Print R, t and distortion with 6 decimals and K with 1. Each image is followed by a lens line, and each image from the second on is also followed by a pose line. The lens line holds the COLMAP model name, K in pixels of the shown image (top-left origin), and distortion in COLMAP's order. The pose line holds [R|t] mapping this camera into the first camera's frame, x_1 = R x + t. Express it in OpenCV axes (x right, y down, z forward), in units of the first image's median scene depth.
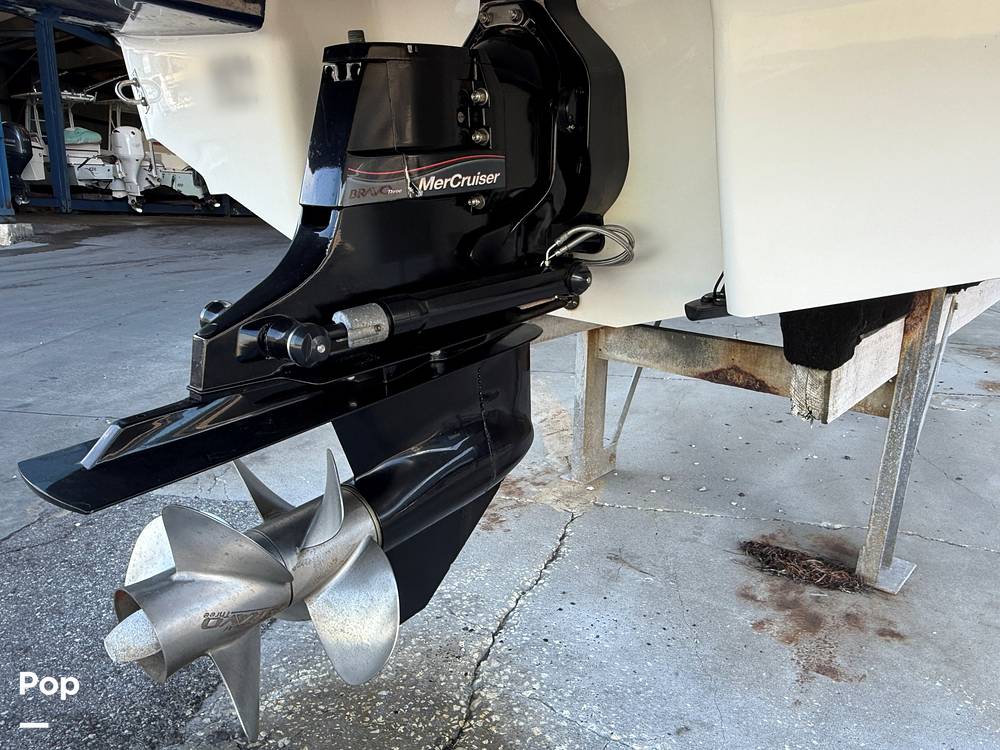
lens RADIAL K [[711.1, 0, 506.2], [0, 711.1, 401.9], [0, 0, 1]] dist [-0.009578, -0.003953]
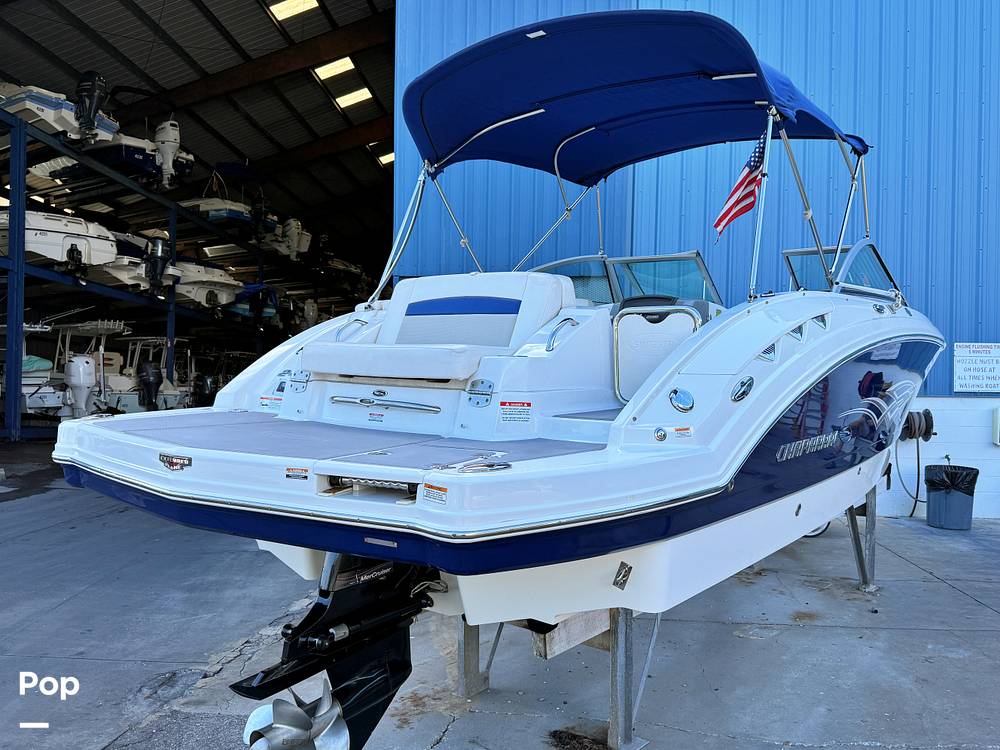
lens RADIAL K [[815.2, 0, 489.9], [0, 815.2, 396.0], [0, 0, 1]] dist [0.118230, -0.218133]
pose [[0.999433, -0.016743, 0.029209, 0.148299], [0.023680, 0.966288, -0.256371, -0.073646], [-0.023932, 0.256917, 0.966137, -1.132463]]
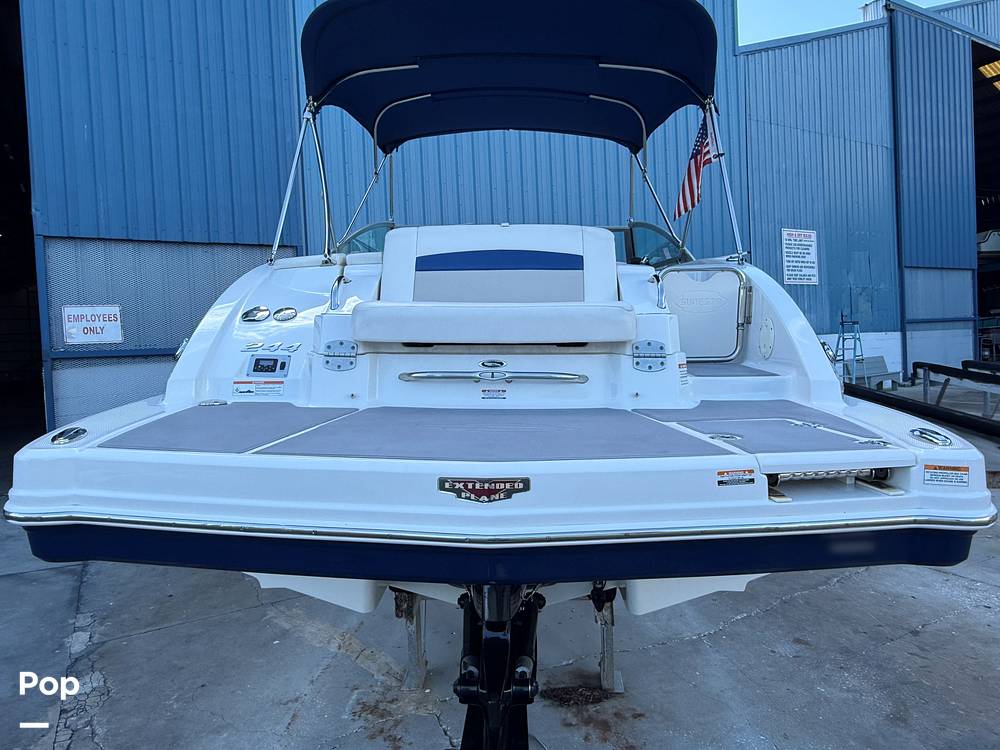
lens RADIAL K [[676.3, 0, 500.0], [0, 676.3, 375.0], [0, 0, 1]] dist [-0.001685, -0.003487]
pose [[0.786258, -0.084143, 0.612142, -0.685886], [0.220318, 0.963746, -0.150511, -0.320284], [-0.577285, 0.253206, 0.776291, -0.395937]]
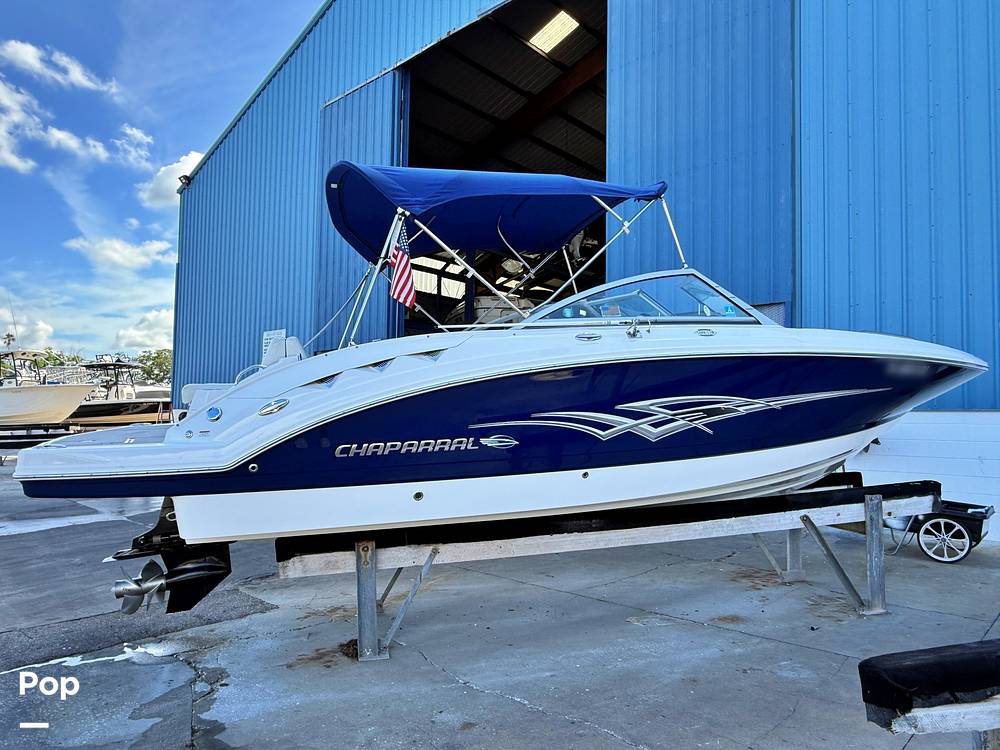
lens RADIAL K [[676.3, 0, 500.0], [0, 676.3, 375.0], [0, 0, 1]] dist [-0.001685, -0.003487]
pose [[0.811374, -0.052842, -0.582134, 2.250165], [-0.135380, 0.951838, -0.275093, -0.103775], [0.568634, 0.302013, 0.765143, -0.832801]]
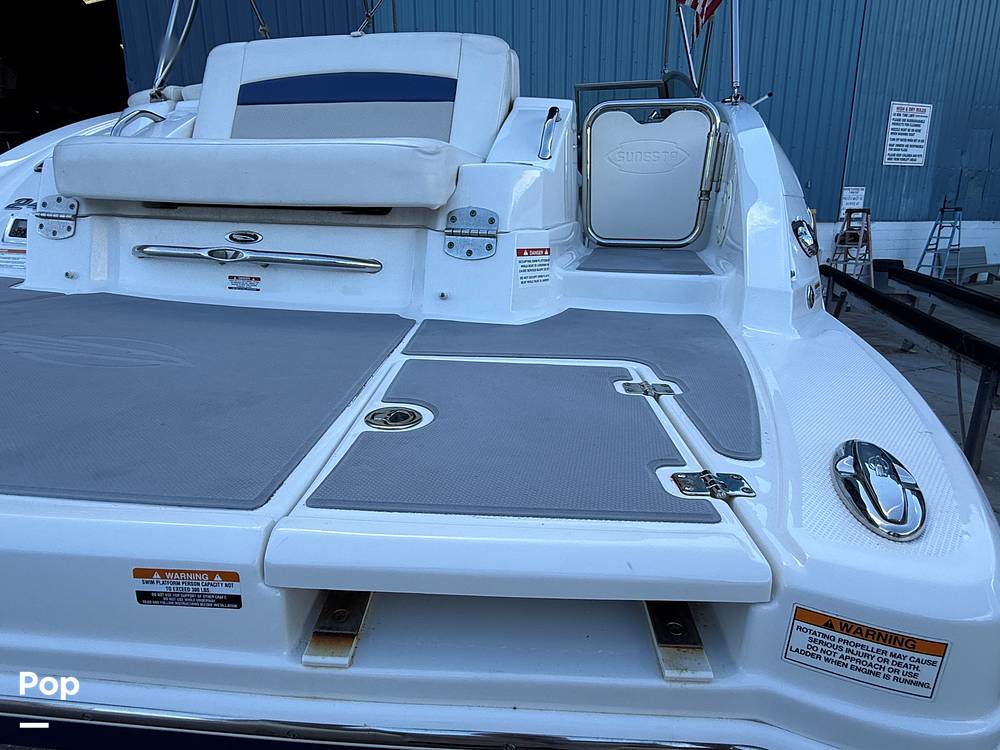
lens RADIAL K [[567.1, 0, 487.8], [0, 567.1, 375.5], [0, 0, 1]] dist [-0.004007, -0.000766]
pose [[0.894703, -0.146954, 0.421795, -0.070115], [0.147267, 0.988578, 0.032042, -0.336757], [-0.421685, 0.033448, 0.906125, -0.210168]]
